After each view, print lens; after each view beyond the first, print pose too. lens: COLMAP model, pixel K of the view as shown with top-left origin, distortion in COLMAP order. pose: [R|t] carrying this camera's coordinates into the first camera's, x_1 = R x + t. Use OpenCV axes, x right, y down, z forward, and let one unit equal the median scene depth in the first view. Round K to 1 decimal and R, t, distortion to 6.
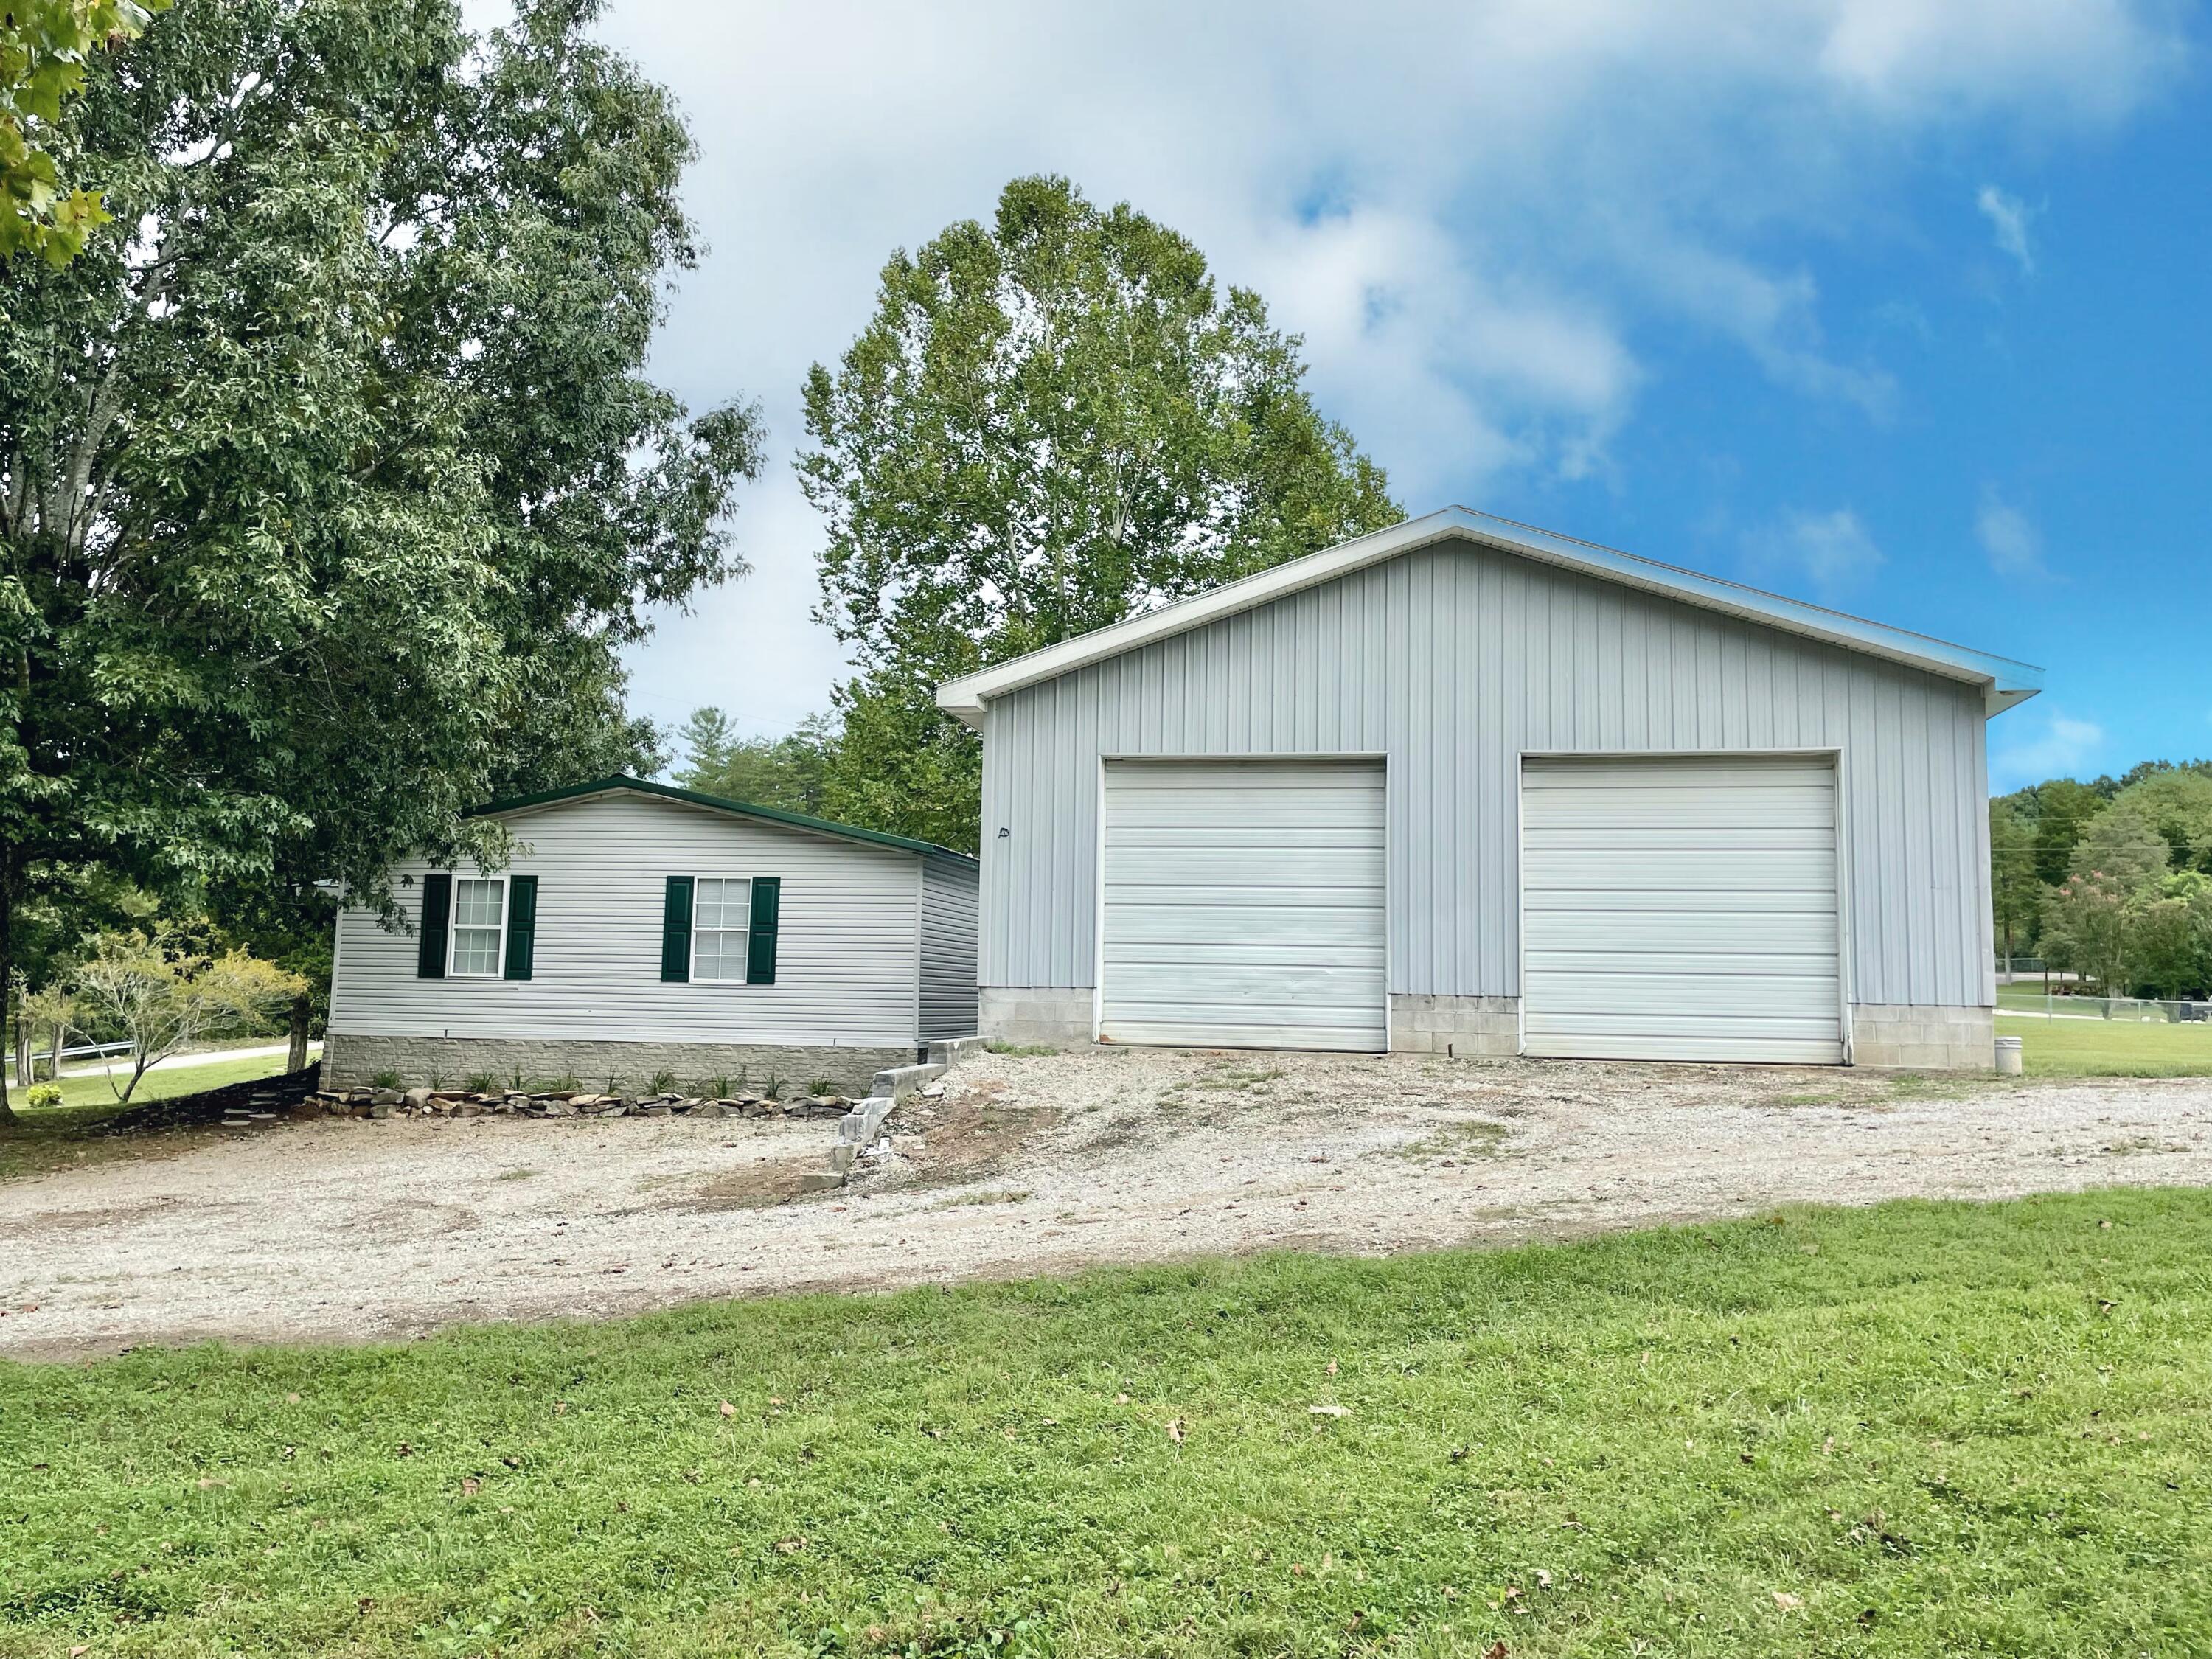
lens RADIAL K [[1736.6, 0, 1106.2], [0, 1736.6, 828.7], [0, 0, 1]] dist [0.004020, 0.000592]
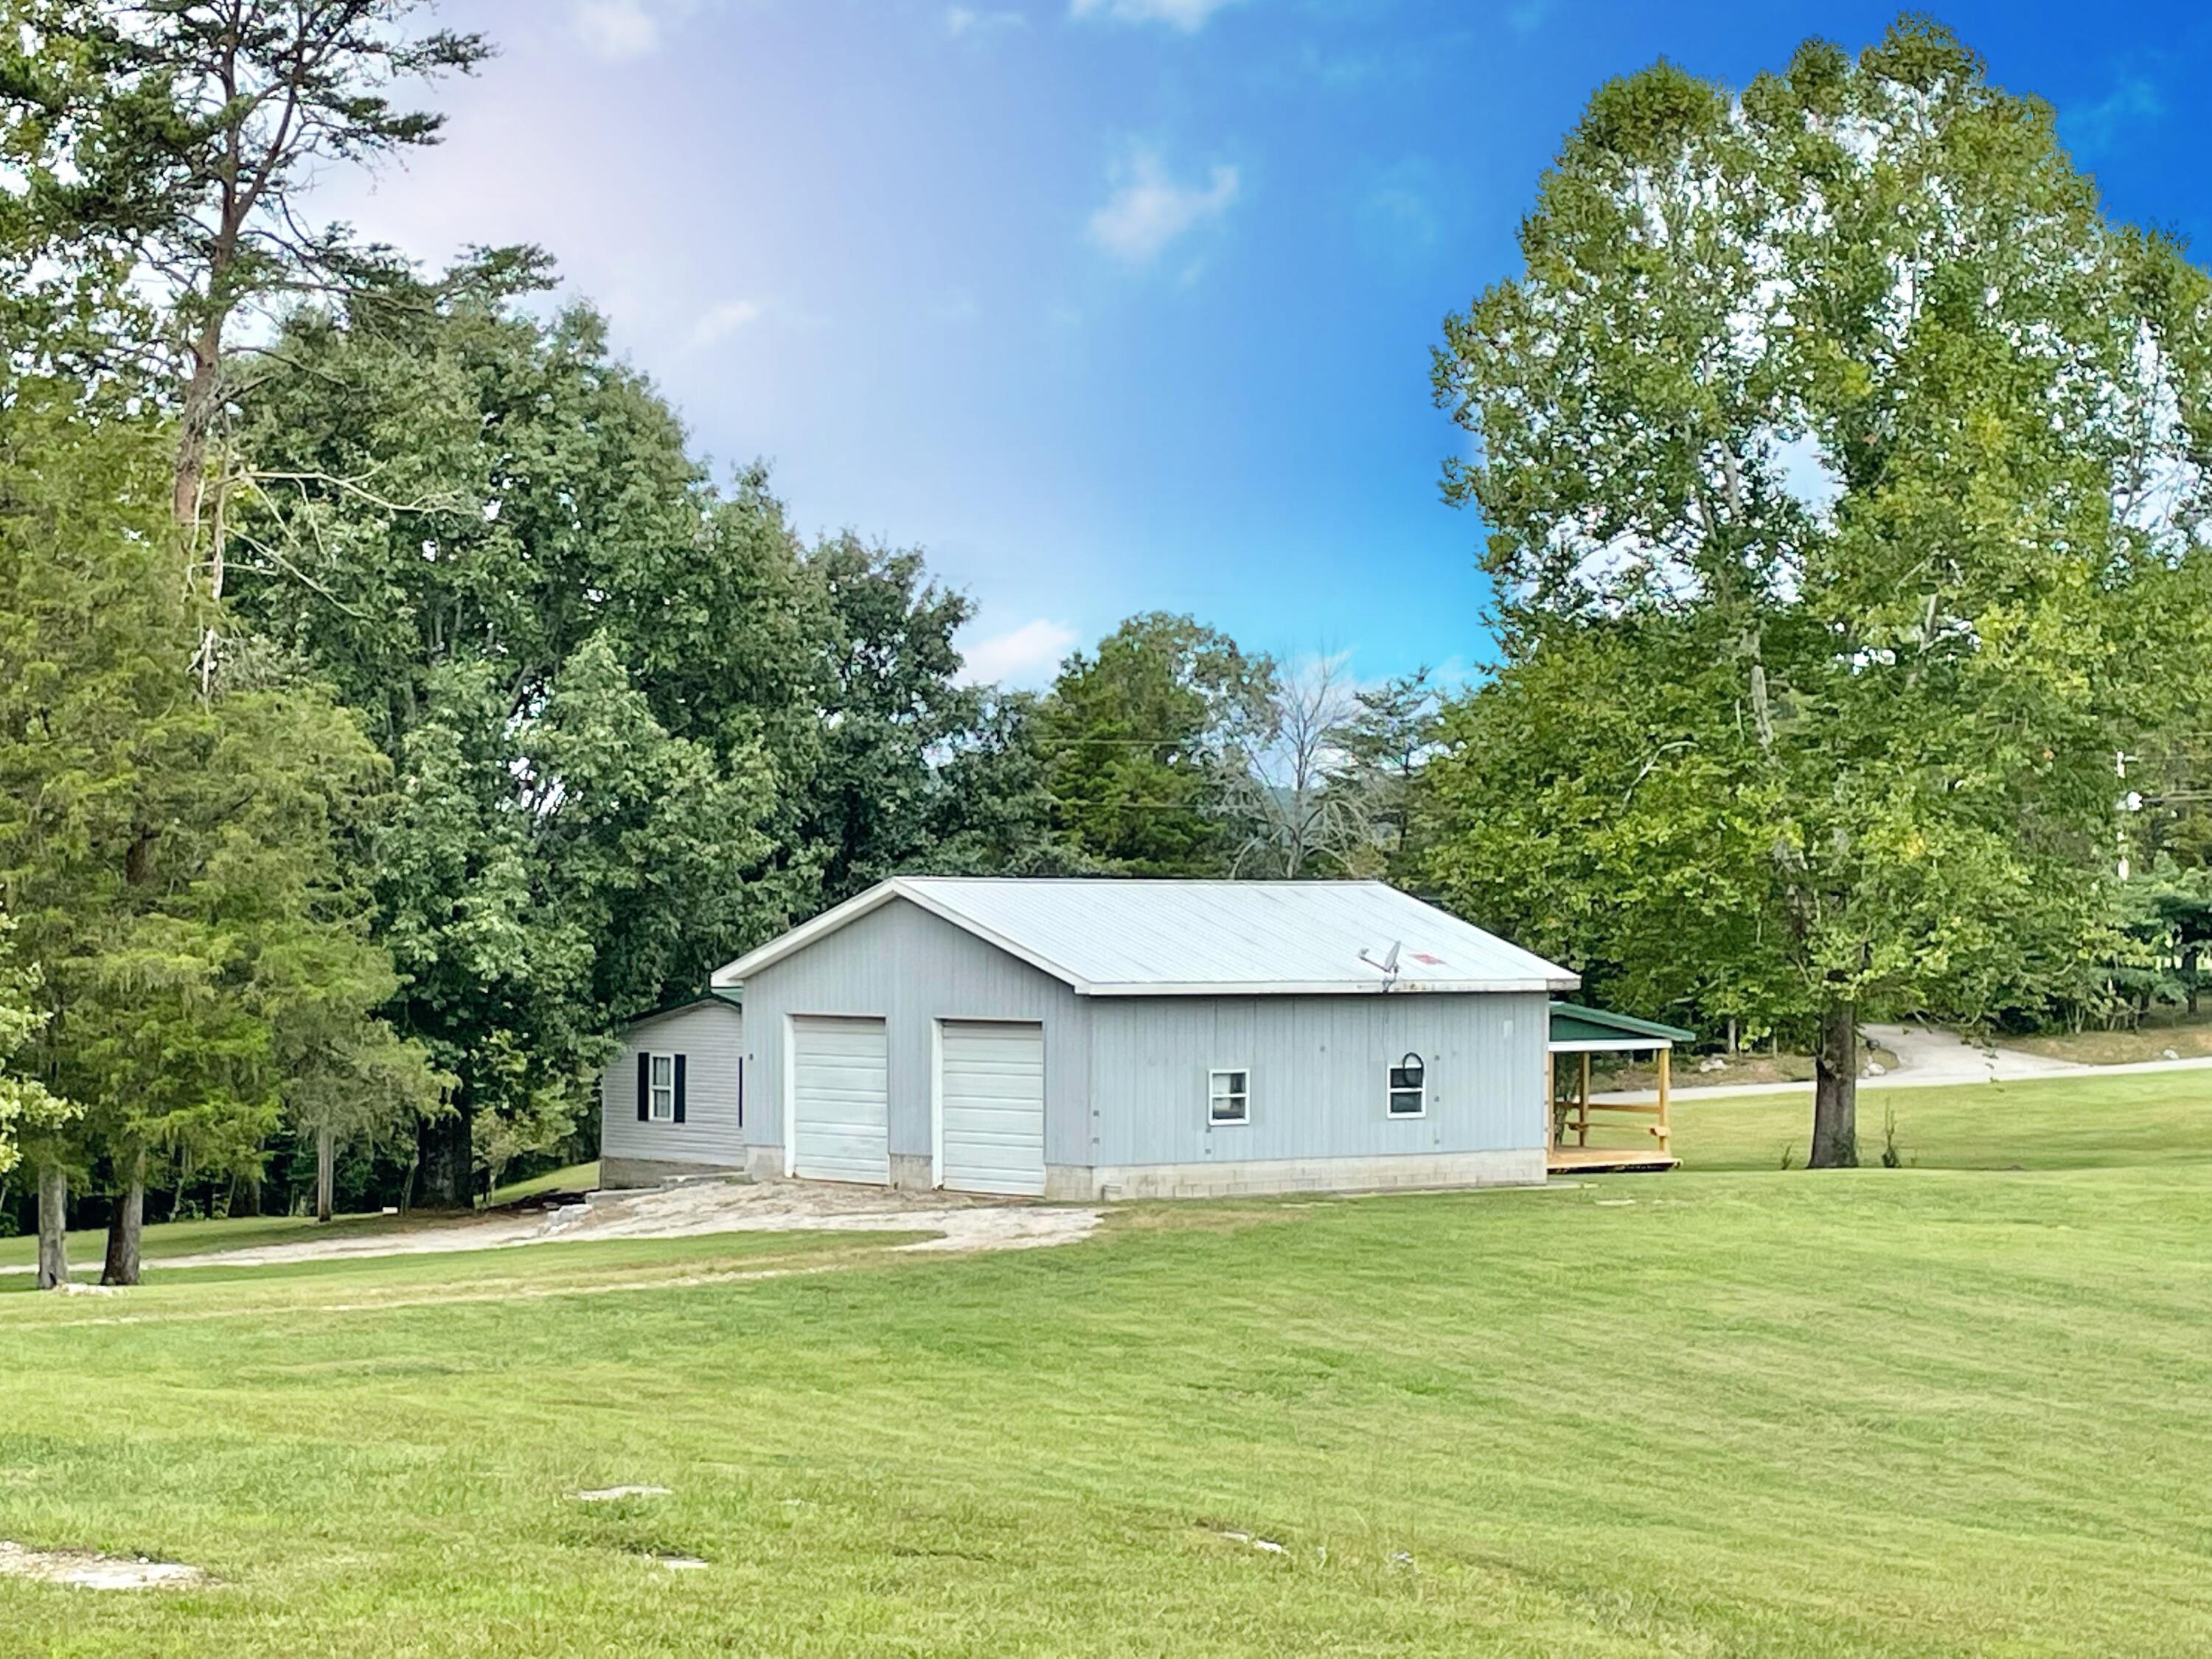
lens RADIAL K [[4515.3, 0, 1106.0], [0, 4515.3, 831.1], [0, 0, 1]] dist [0.000073, 0.000000]
pose [[0.770735, -0.030243, -0.636437, 3.091955], [0.080291, 0.995520, 0.049927, -0.418917], [0.632076, -0.089581, 0.769711, -2.230923]]
